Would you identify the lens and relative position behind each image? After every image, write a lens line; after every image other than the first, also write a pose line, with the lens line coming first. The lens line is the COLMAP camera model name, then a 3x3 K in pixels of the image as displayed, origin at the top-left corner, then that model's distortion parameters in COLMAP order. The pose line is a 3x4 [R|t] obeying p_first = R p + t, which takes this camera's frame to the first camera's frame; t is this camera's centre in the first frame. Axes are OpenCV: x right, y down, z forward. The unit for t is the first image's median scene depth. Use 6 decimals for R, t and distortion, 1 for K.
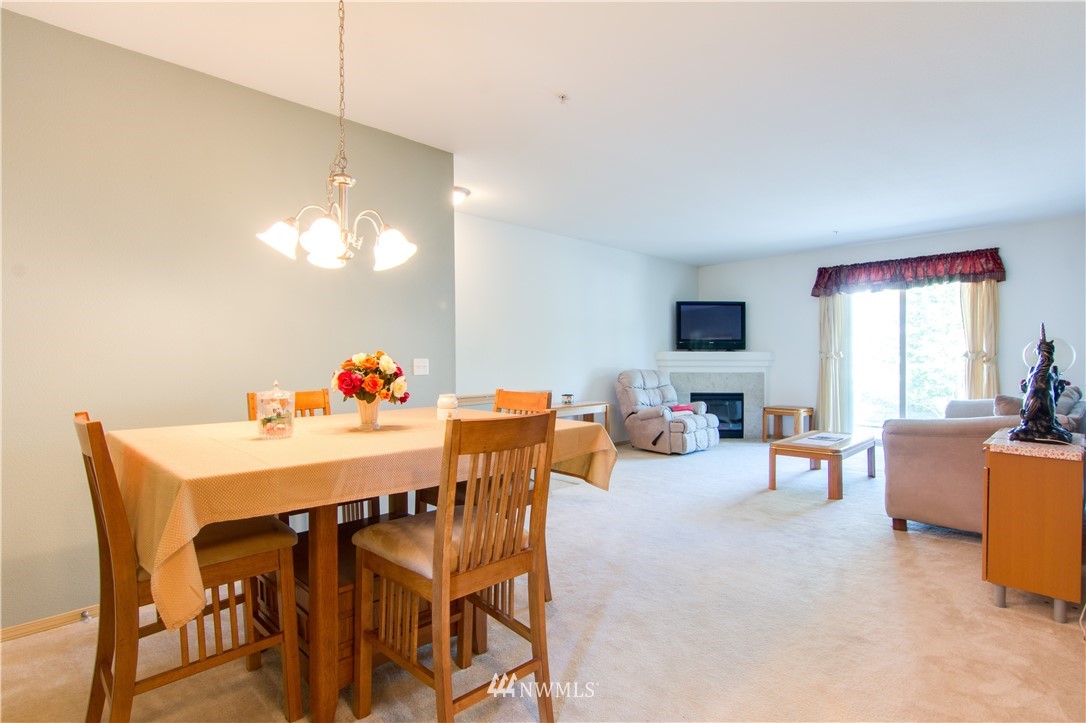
lens RADIAL K [[550.8, 0, 548.5], [0, 550.8, 365.5], [0, 0, 1]] dist [0.002200, 0.003206]
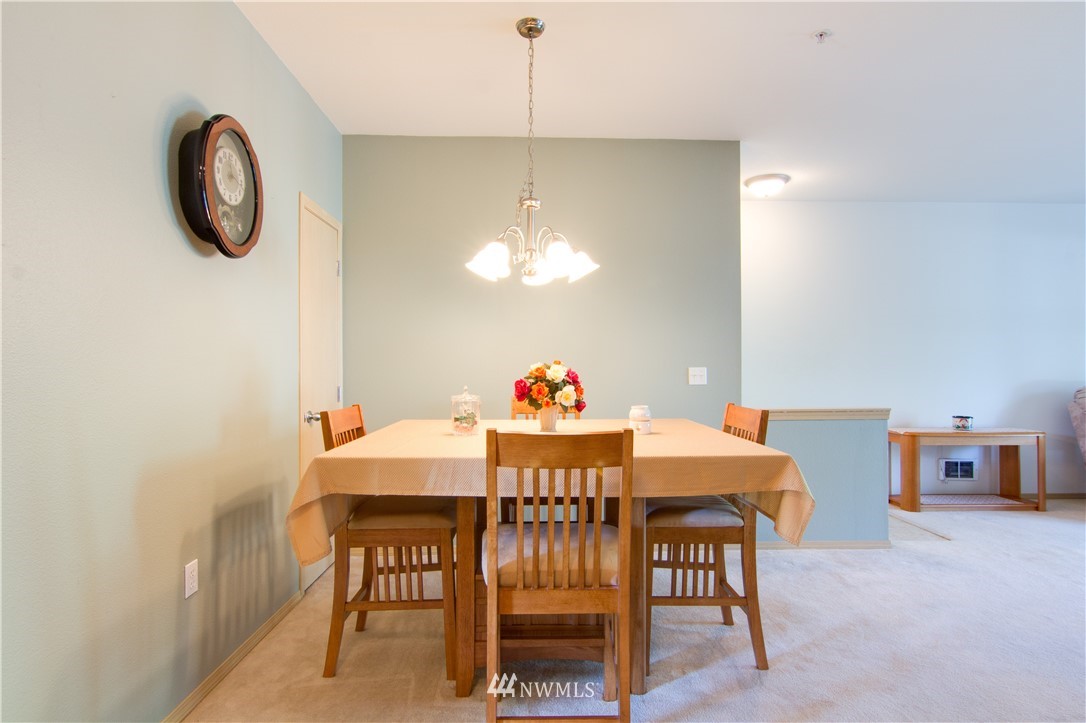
lens RADIAL K [[550.8, 0, 548.5], [0, 550.8, 365.5], [0, 0, 1]] dist [0.002200, 0.003206]
pose [[0.727728, 0.000487, -0.685866, 0.134320], [-0.010235, 0.999896, -0.010150, -0.002066], [0.685789, 0.014407, 0.727657, 0.079973]]
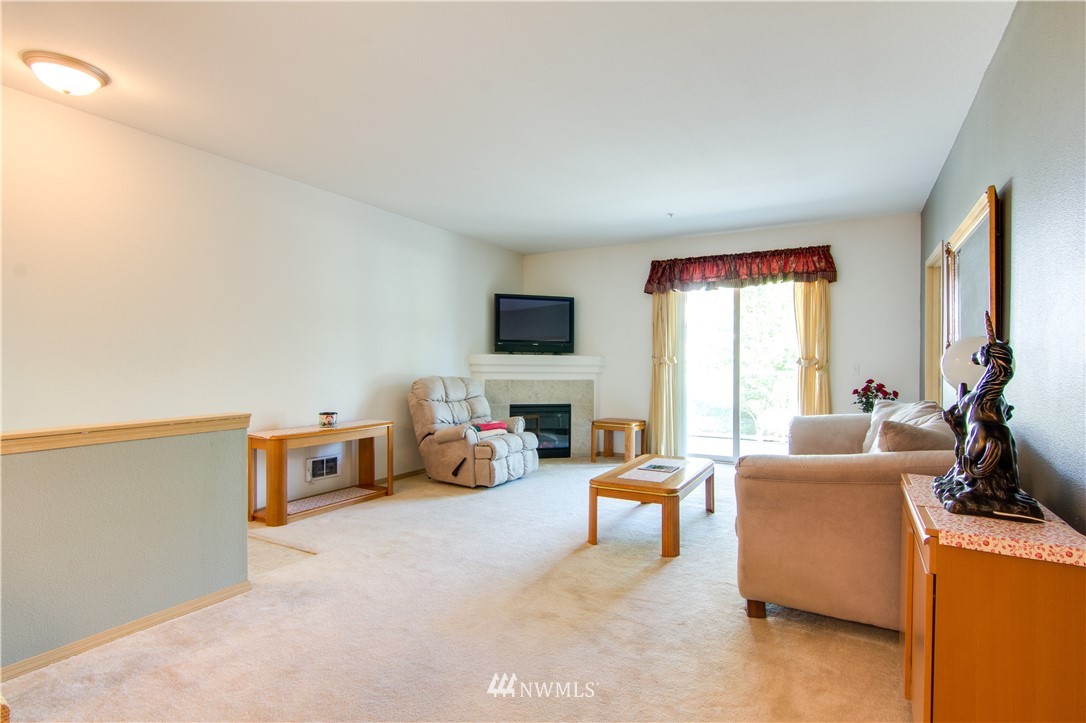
lens RADIAL K [[550.8, 0, 548.5], [0, 550.8, 365.5], [0, 0, 1]] dist [0.002200, 0.003206]
pose [[0.964011, 0.006332, 0.265788, 0.116040], [-0.004880, 0.999969, -0.006121, -0.005167], [-0.265819, 0.004604, 0.964012, 0.232907]]
